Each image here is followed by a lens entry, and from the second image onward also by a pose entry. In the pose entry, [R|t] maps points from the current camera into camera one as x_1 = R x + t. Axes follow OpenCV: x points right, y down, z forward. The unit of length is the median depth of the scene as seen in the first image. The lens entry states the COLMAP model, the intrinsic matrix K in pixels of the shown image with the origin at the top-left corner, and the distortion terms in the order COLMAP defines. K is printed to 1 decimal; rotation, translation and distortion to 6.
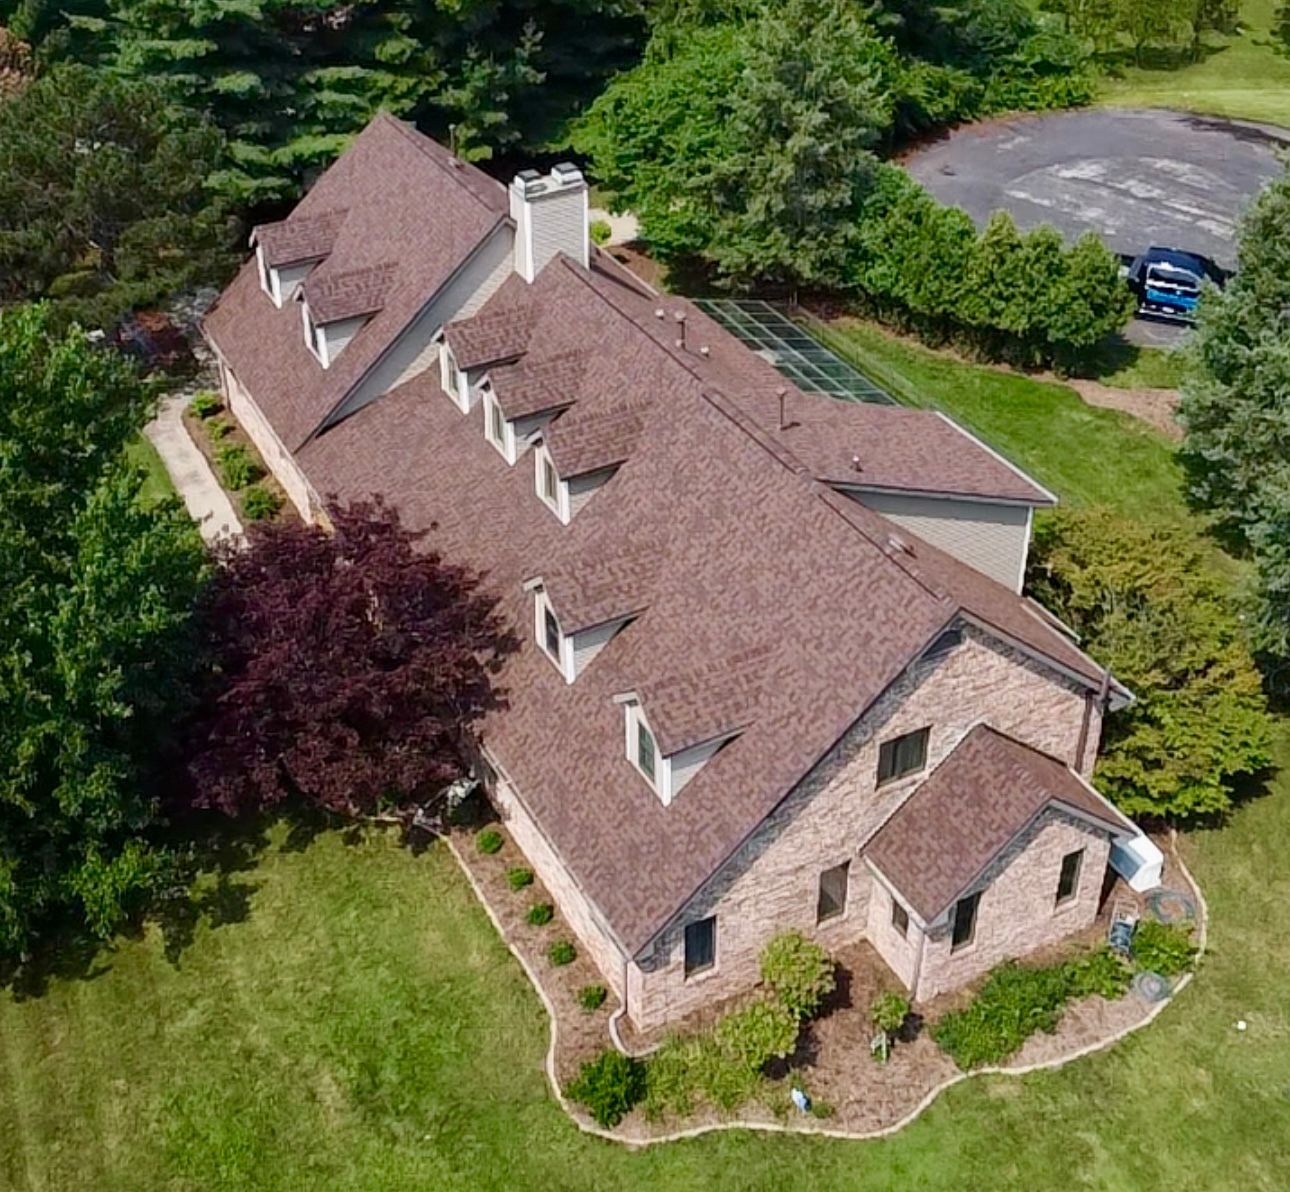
lens RADIAL K [[1674.1, 0, 646.2], [0, 1674.1, 590.7], [0, 0, 1]] dist [-0.029203, 0.000000]
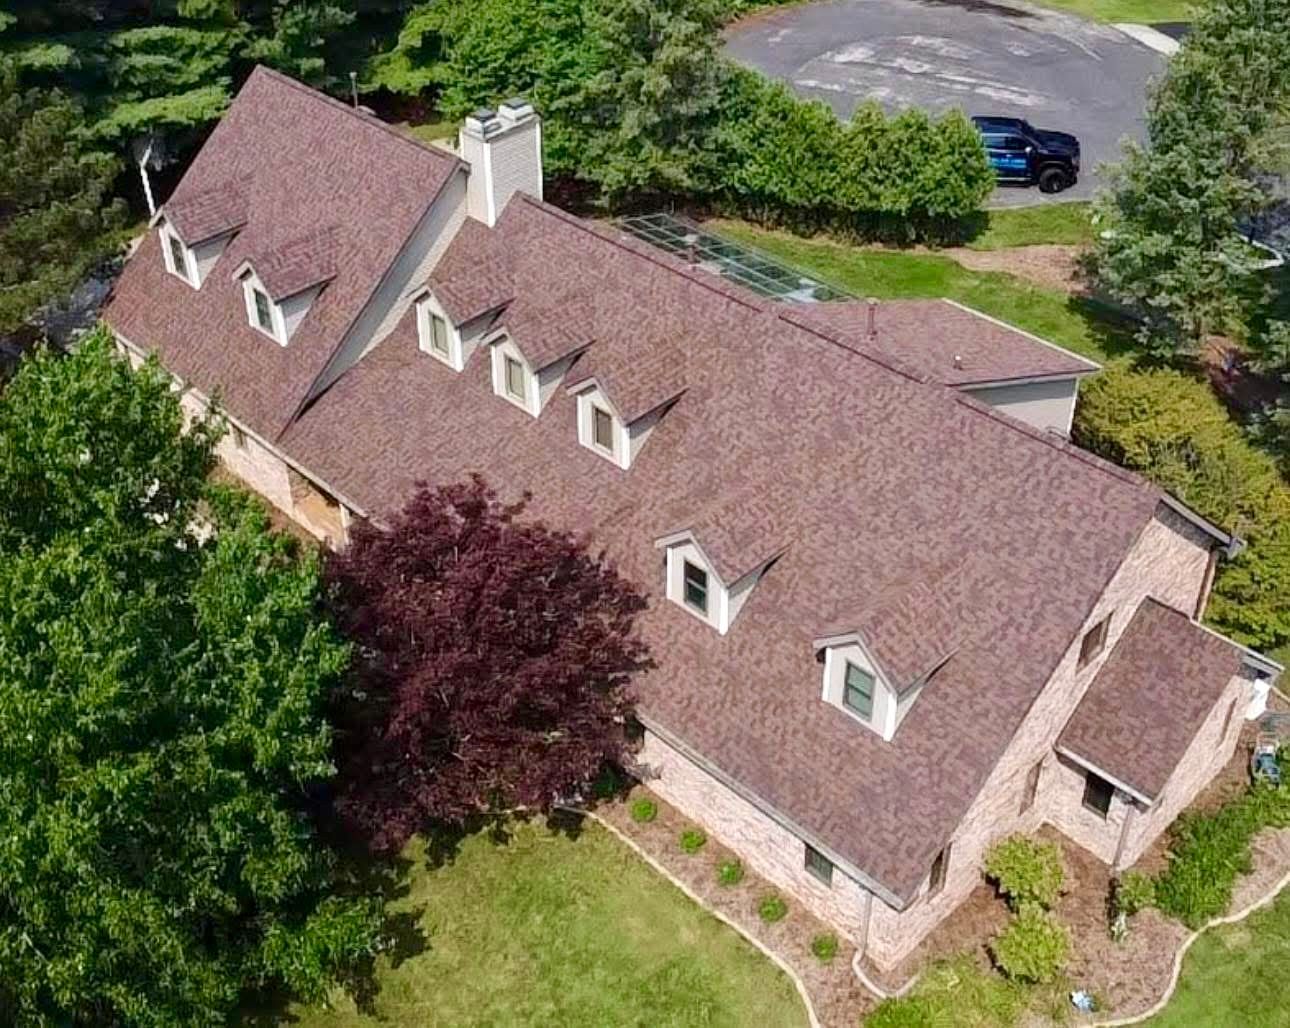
lens RADIAL K [[1510.0, 0, 644.9], [0, 1510.0, 520.7], [0, 0, 1]] dist [-0.025255, 0.000000]
pose [[0.955605, -0.178570, 0.234375, -0.204693], [0.169920, 0.983821, 0.056767, -0.047900], [-0.240720, -0.014422, 0.970488, 0.121897]]
